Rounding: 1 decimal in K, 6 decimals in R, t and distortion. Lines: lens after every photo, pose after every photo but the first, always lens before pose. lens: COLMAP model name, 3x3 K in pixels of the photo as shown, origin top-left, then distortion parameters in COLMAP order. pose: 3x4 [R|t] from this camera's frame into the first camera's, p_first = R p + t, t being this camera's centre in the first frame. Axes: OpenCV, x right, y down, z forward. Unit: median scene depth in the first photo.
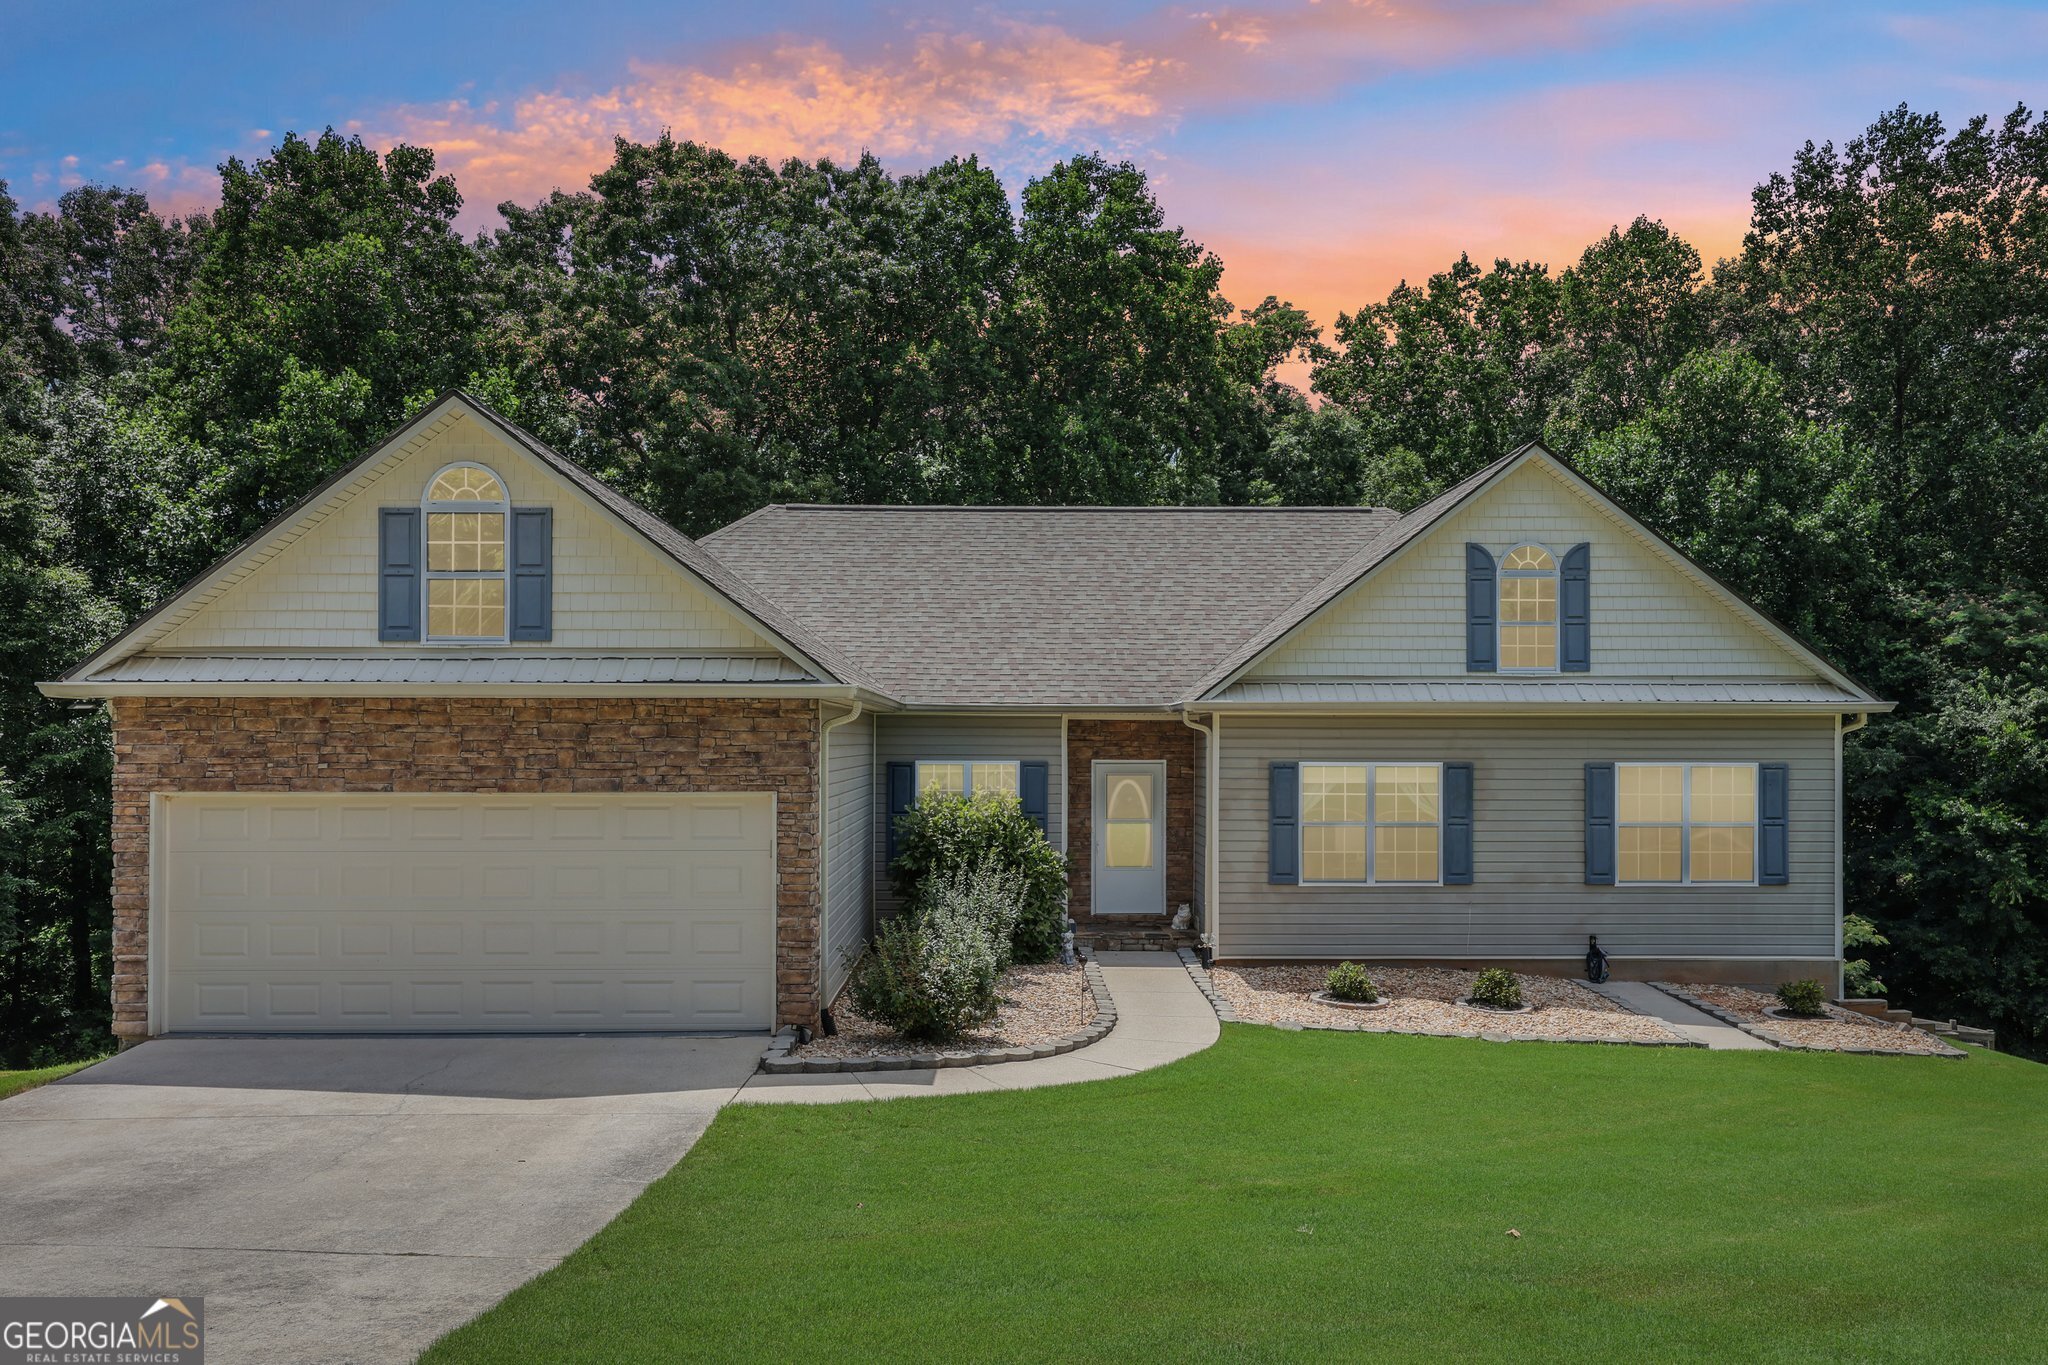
lens RADIAL K [[1587.0, 0, 1024.2], [0, 1587.0, 712.5], [0, 0, 1]] dist [0.001203, 0.002726]
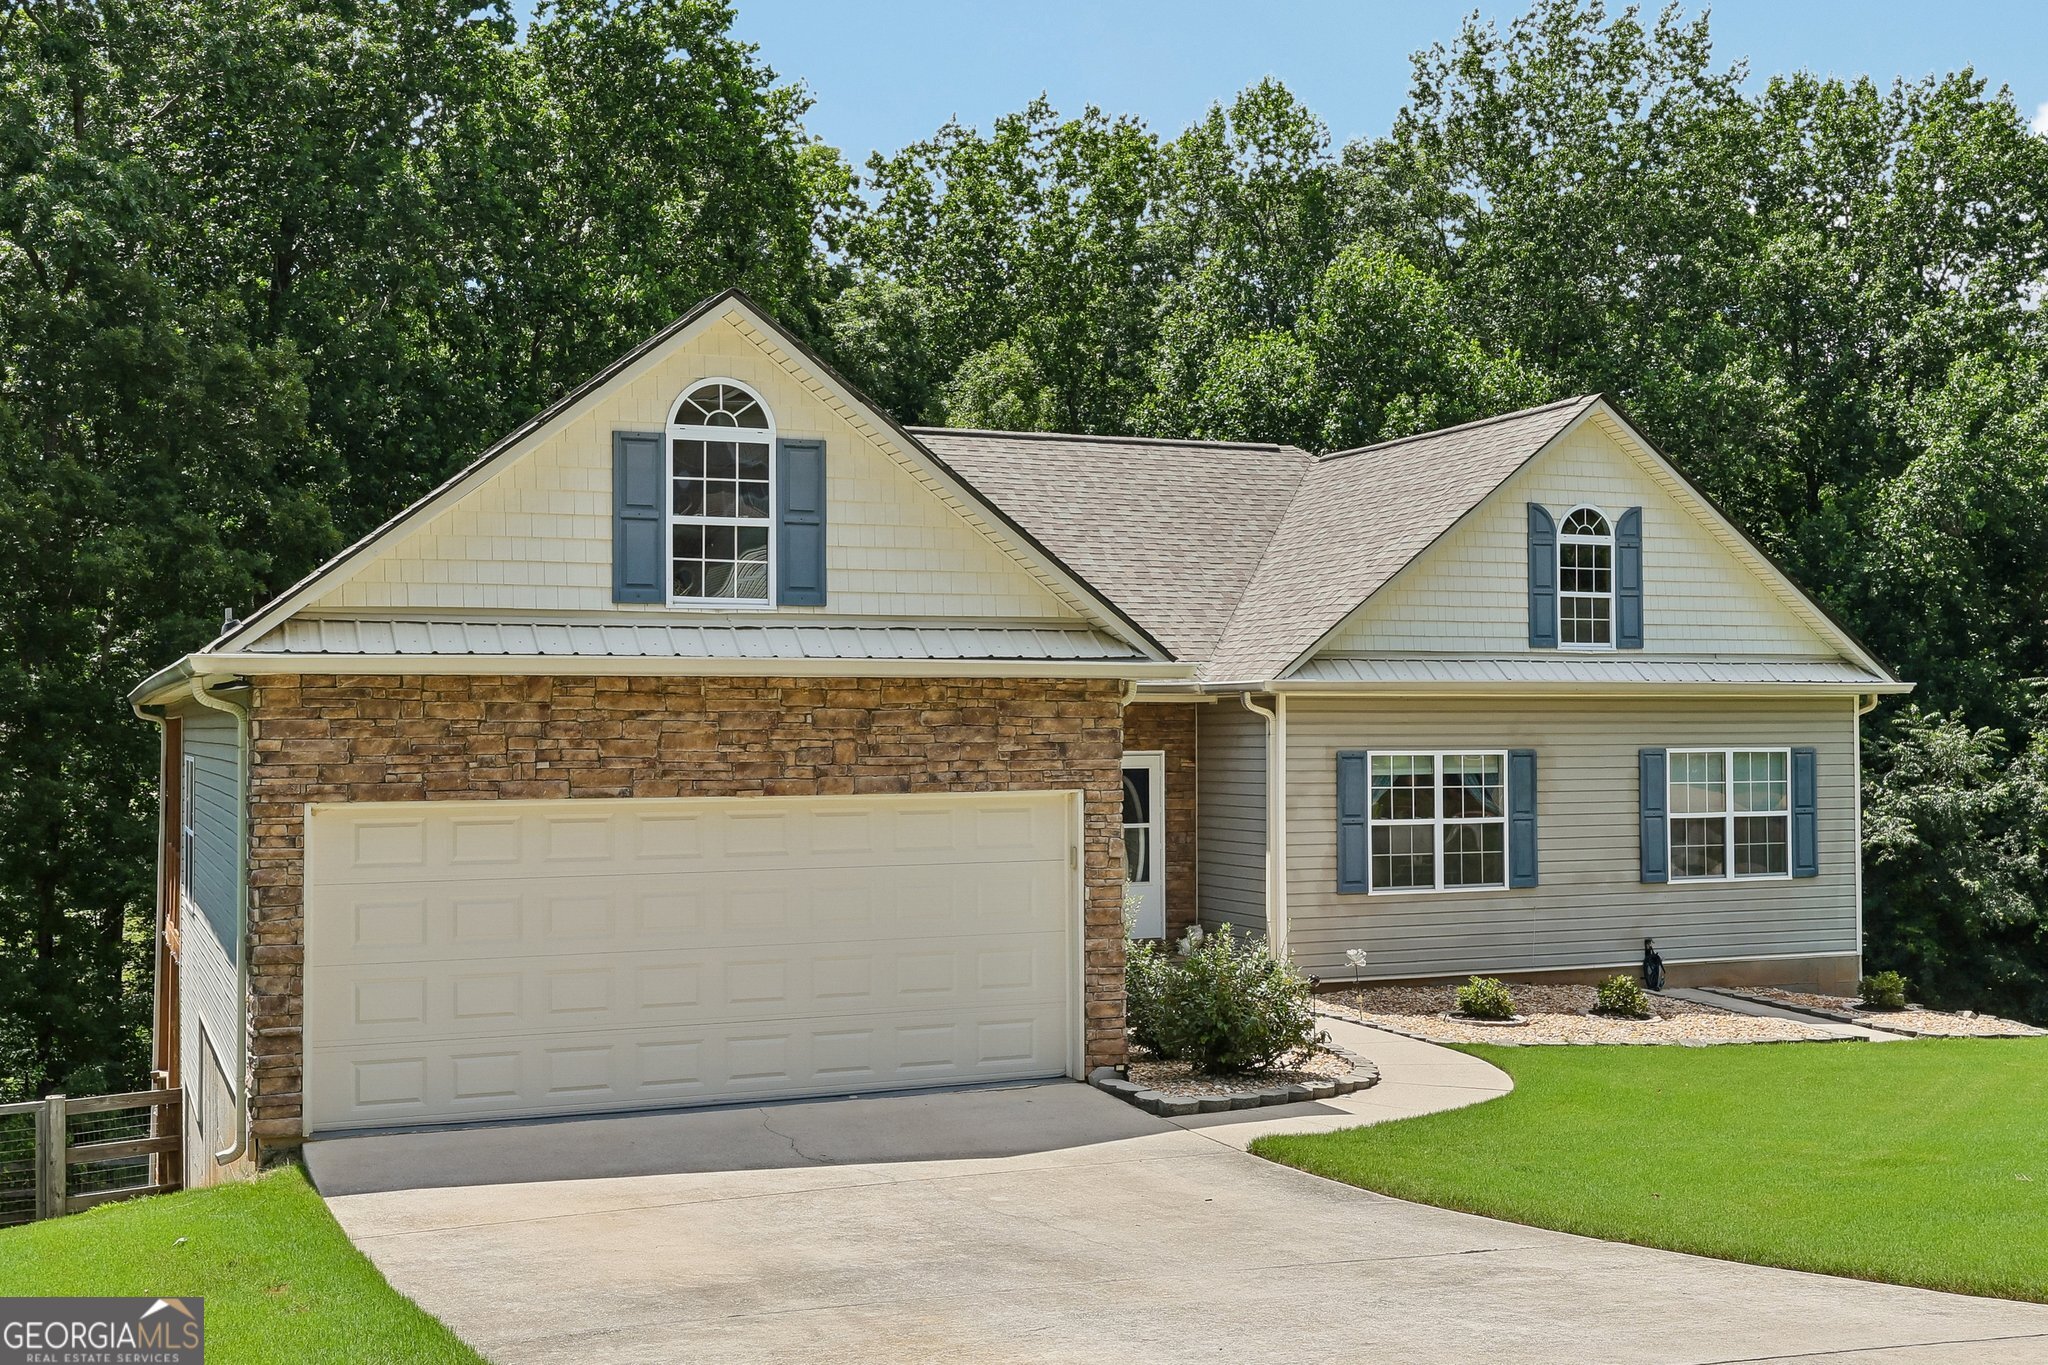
lens RADIAL K [[2261.0, 0, 1136.5], [0, 2261.0, 638.4], [0, 0, 1]] dist [0.007104, -0.009144]
pose [[0.920251, 0.009943, 0.391201, -0.422308], [-0.001430, 0.999756, -0.022046, -0.002597], [-0.391325, 0.019729, 0.920041, -0.079665]]
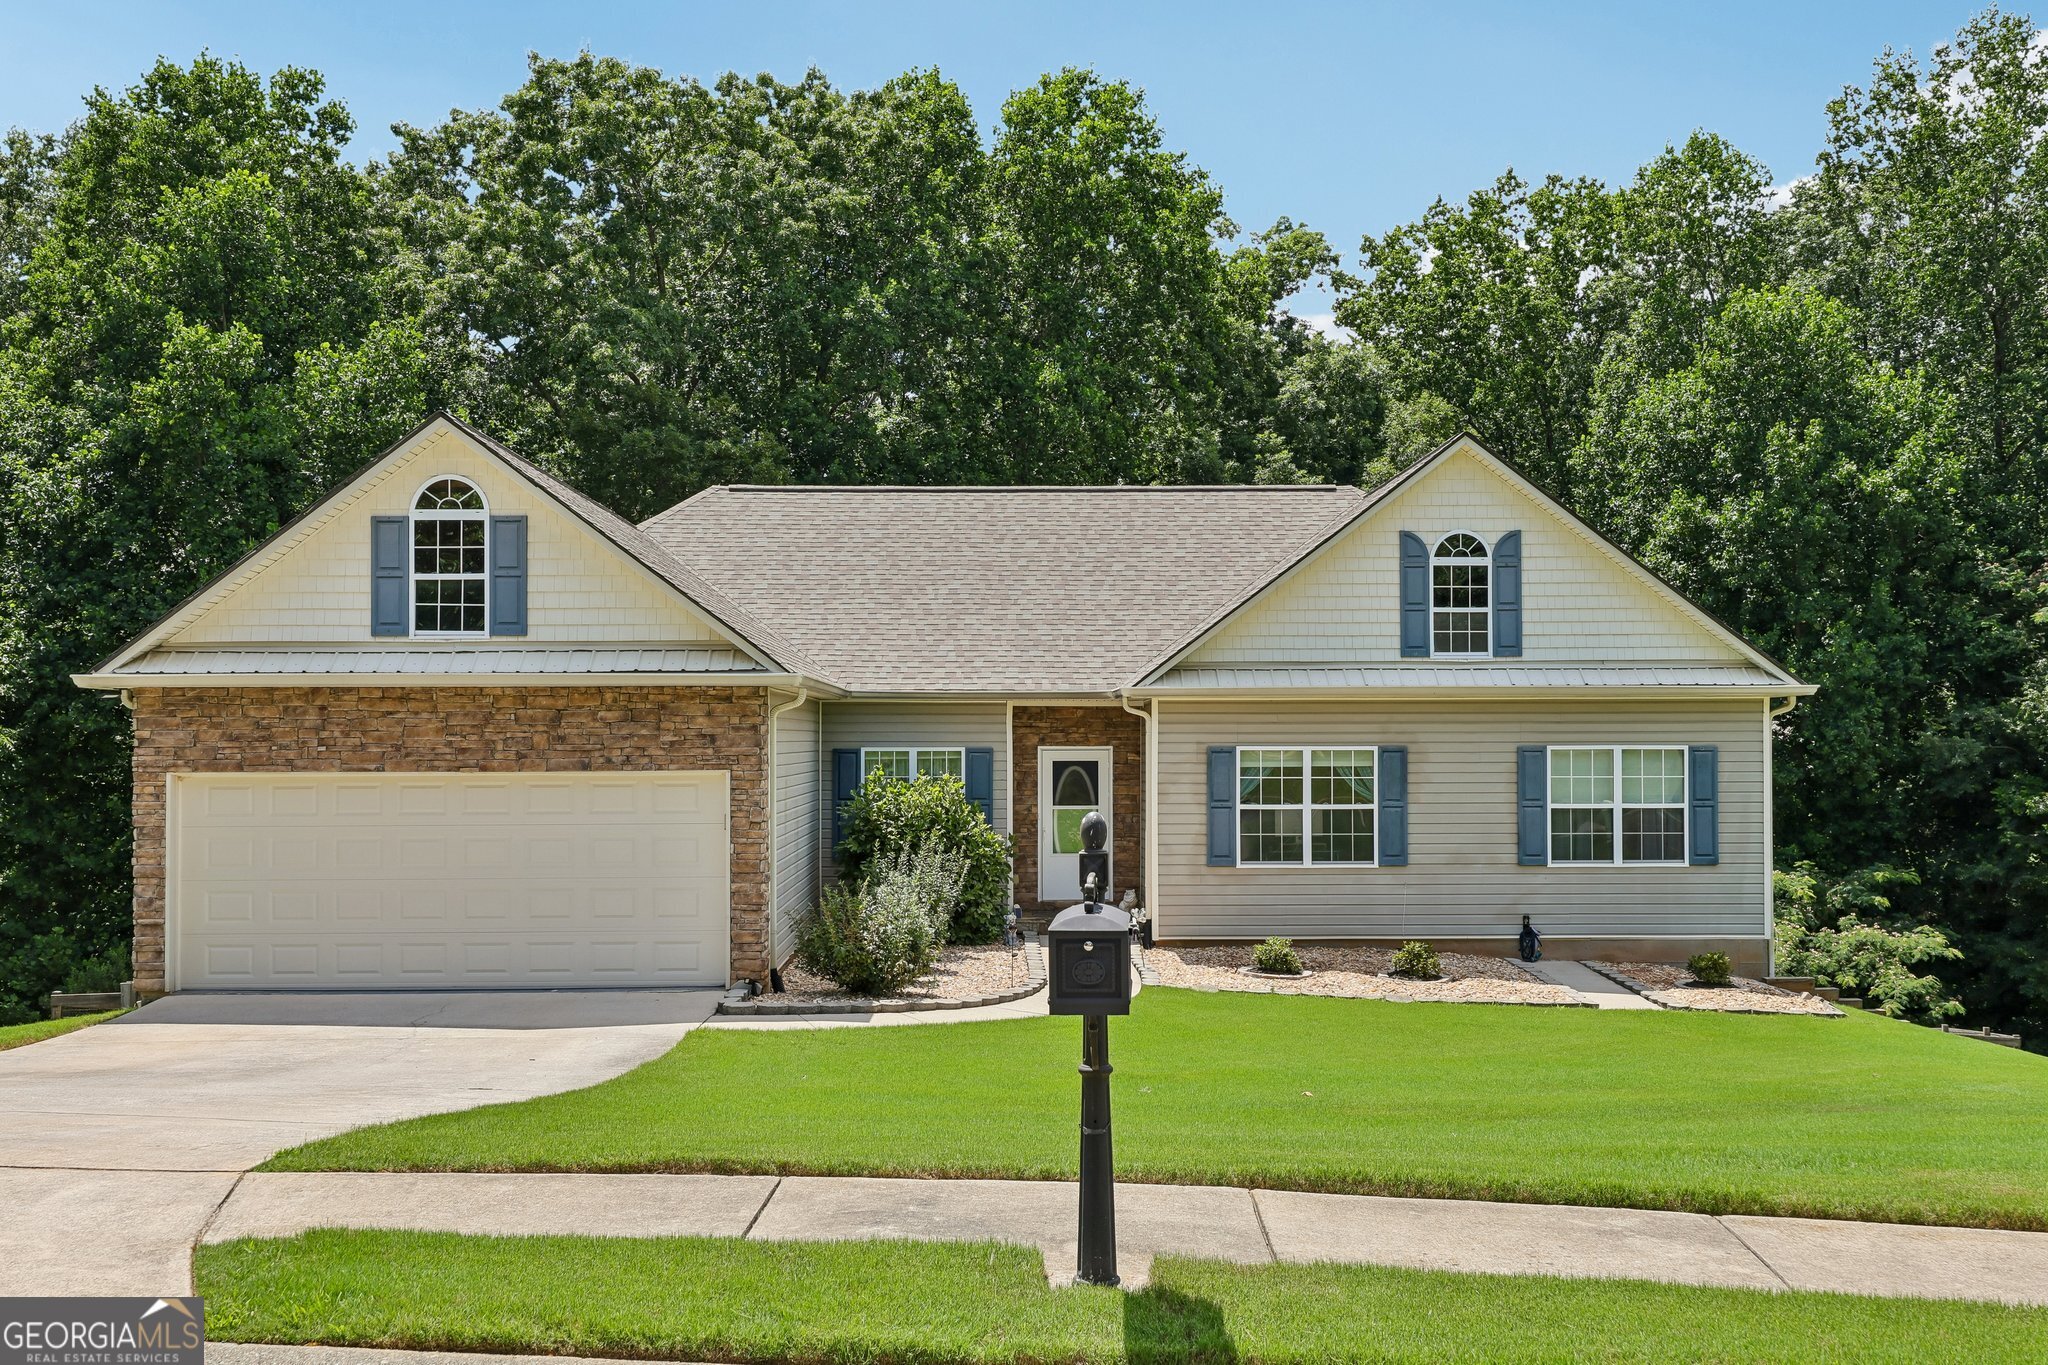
lens RADIAL K [[1975.6, 0, 1024.0], [0, 1975.6, 682.5], [0, 0, 1]] dist [0.000629, 0.011856]
pose [[0.999973, -0.004356, 0.005837, 0.029430], [0.004417, 0.999936, -0.010408, 0.002768], [-0.005792, 0.010434, 0.999929, -0.270169]]
